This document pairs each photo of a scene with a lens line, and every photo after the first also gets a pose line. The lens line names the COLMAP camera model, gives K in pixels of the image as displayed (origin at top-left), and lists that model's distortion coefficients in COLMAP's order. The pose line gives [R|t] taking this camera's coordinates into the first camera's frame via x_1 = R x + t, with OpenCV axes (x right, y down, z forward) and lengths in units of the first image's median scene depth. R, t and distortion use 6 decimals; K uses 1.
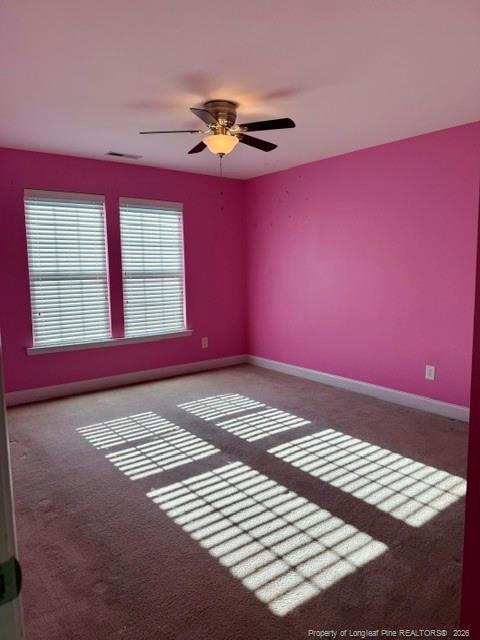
lens RADIAL K [[448.5, 0, 240.0], [0, 448.5, 320.0], [0, 0, 1]] dist [0.128127, -0.128835]
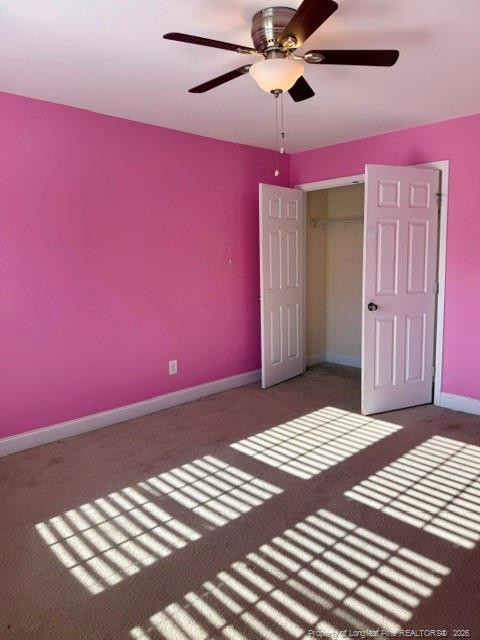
lens RADIAL K [[448.5, 0, 240.0], [0, 448.5, 320.0], [0, 0, 1]] dist [0.128127, -0.128835]
pose [[-0.113015, -0.133364, 0.984602, -0.684277], [0.129618, 0.980504, 0.147687, -0.140642], [-0.985102, 0.144313, -0.093526, 1.070562]]
